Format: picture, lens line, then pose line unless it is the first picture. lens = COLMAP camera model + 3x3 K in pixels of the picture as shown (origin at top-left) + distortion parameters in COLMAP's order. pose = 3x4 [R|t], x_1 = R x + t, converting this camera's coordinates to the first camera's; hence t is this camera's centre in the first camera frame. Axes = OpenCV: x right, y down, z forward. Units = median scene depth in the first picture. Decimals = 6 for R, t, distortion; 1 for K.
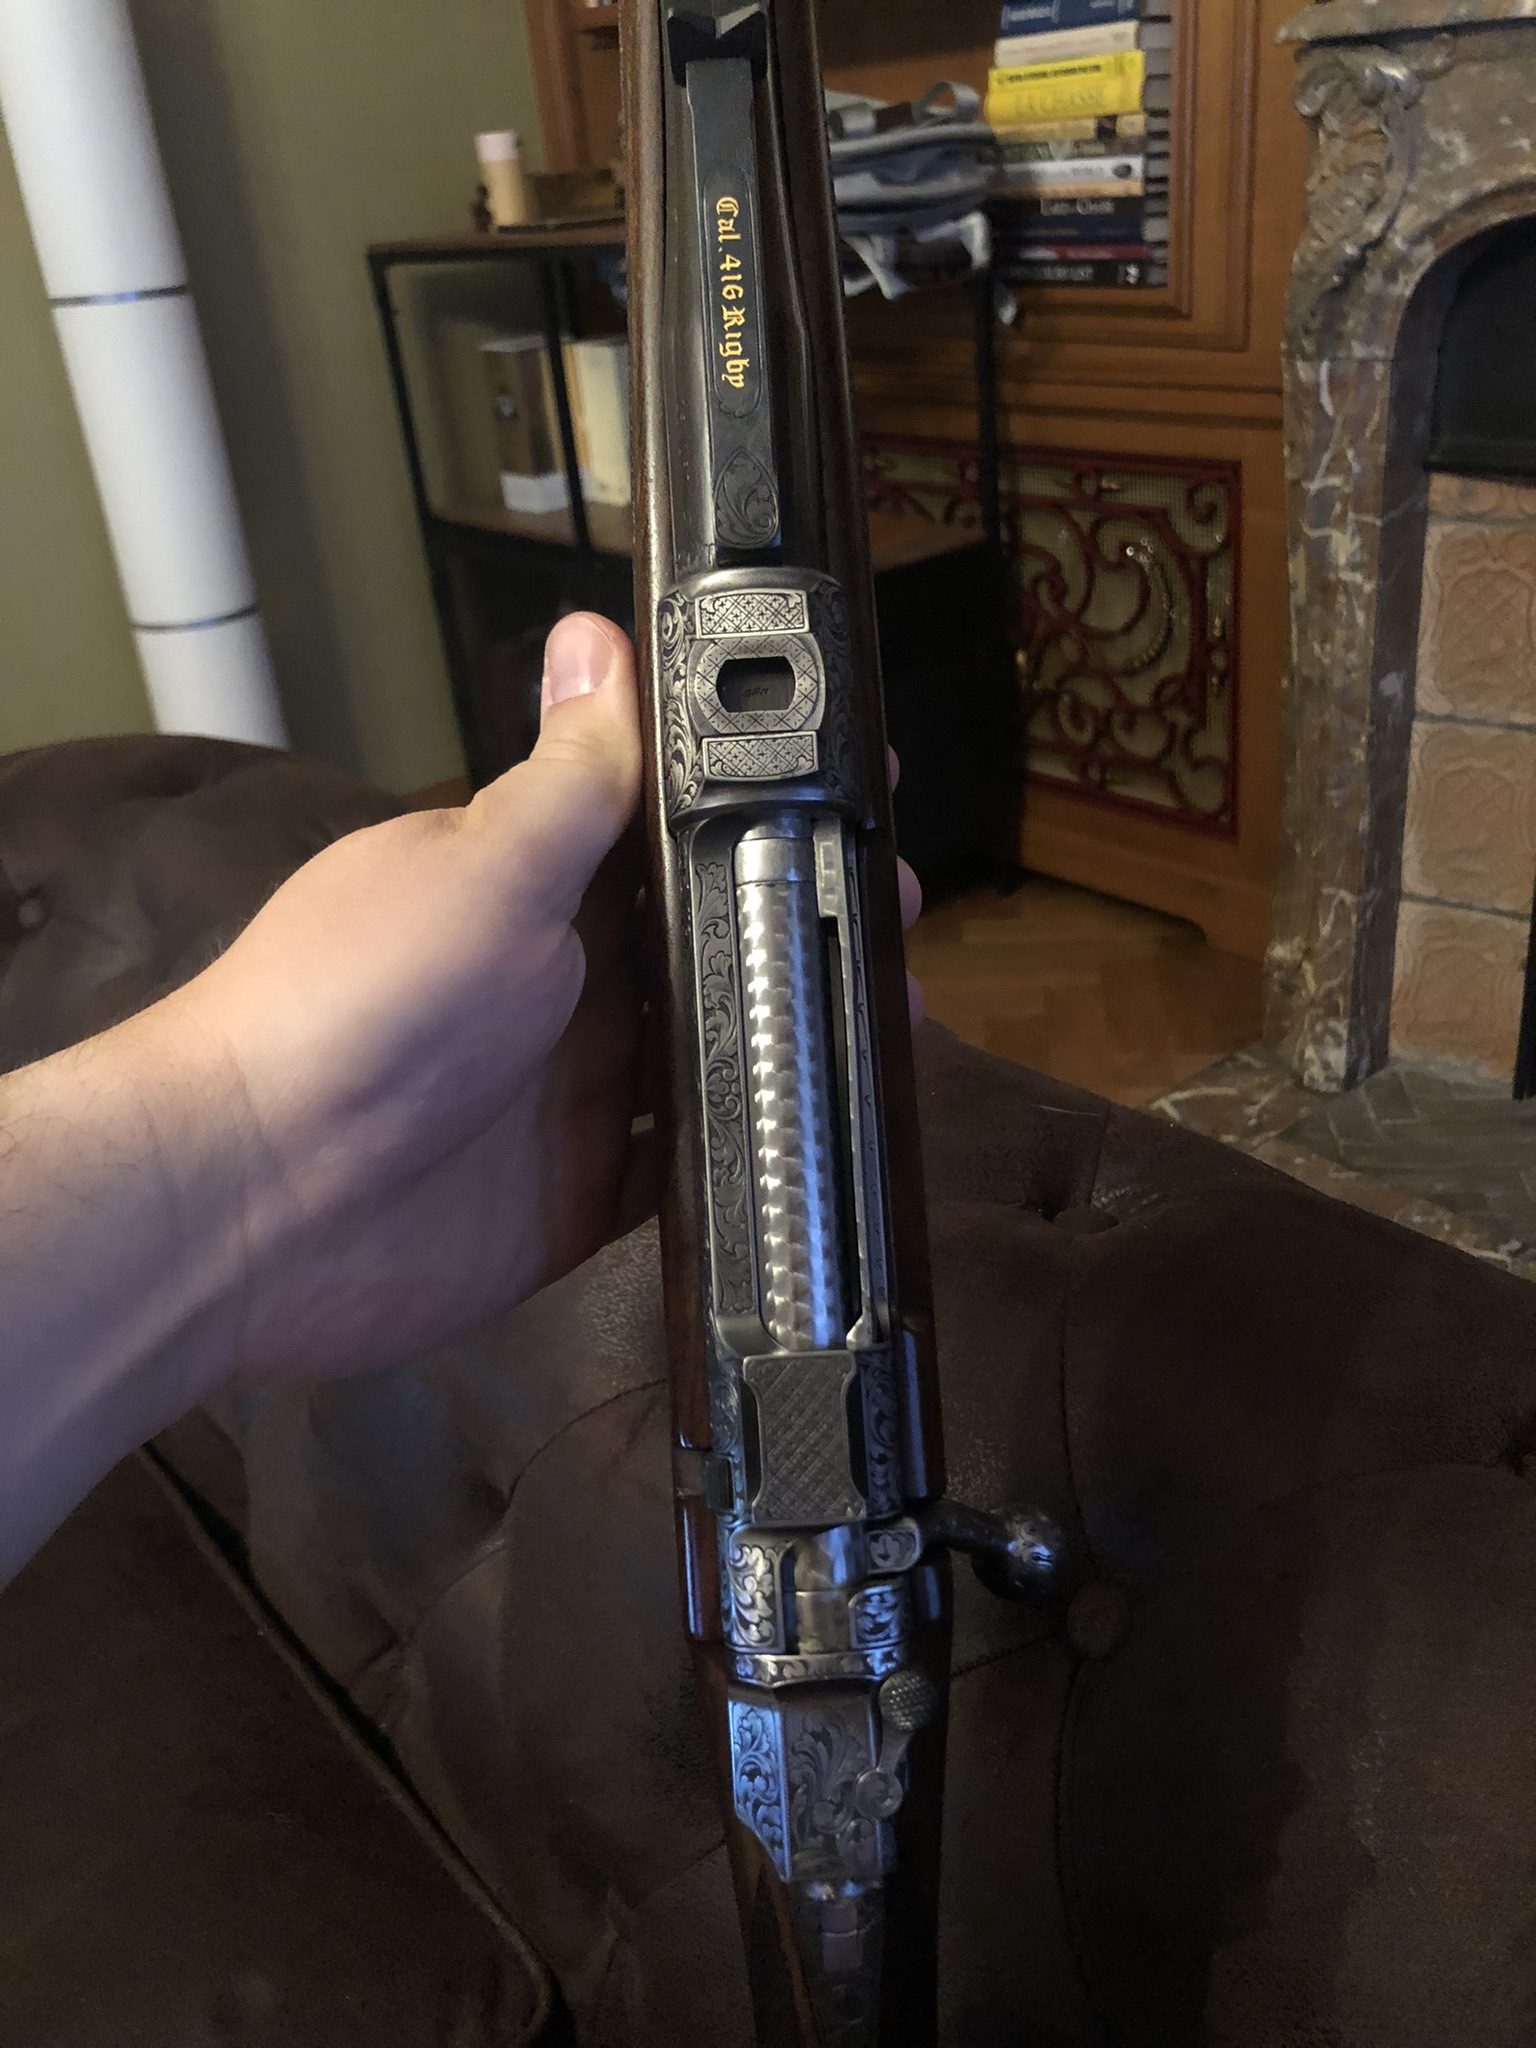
lens RADIAL K [[1701.2, 0, 771.9], [0, 1701.2, 1017.9], [0, 0, 1]] dist [-0.008315, 0.011960]
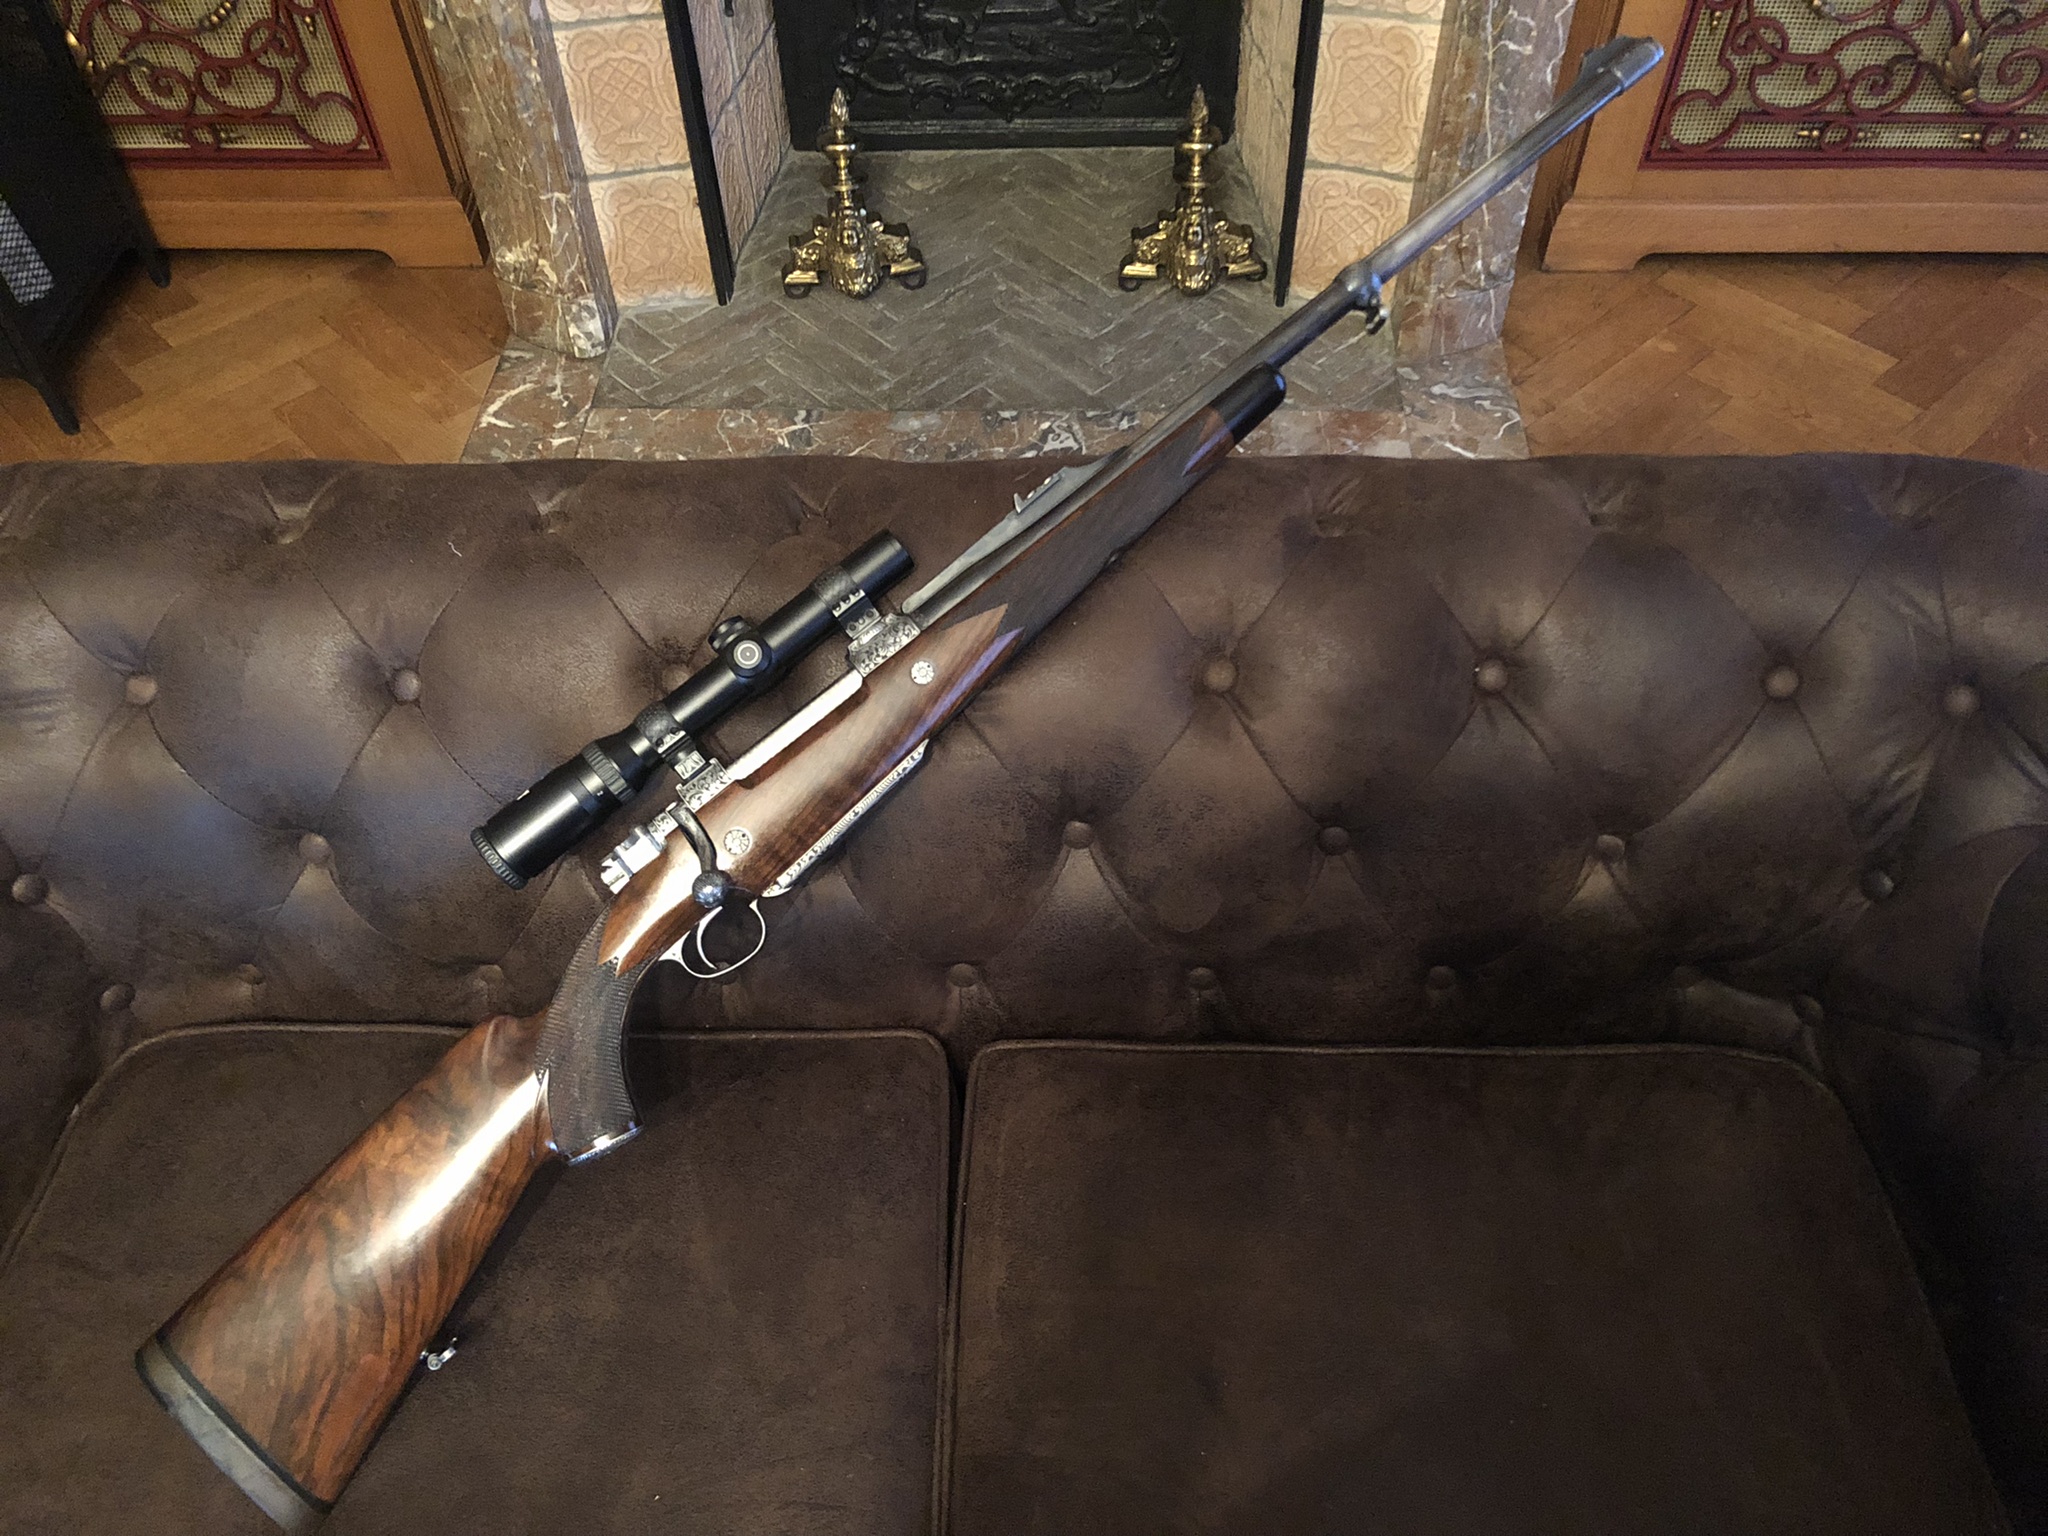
lens RADIAL K [[1701.2, 0, 1023.7], [0, 1701.2, 771.1], [0, 0, 1]] dist [-0.008315, 0.011960]
pose [[0.638084, -0.526270, 0.562040, -0.322804], [0.305486, 0.843078, 0.442604, -0.152392], [-0.706772, -0.110723, 0.698723, -0.105365]]
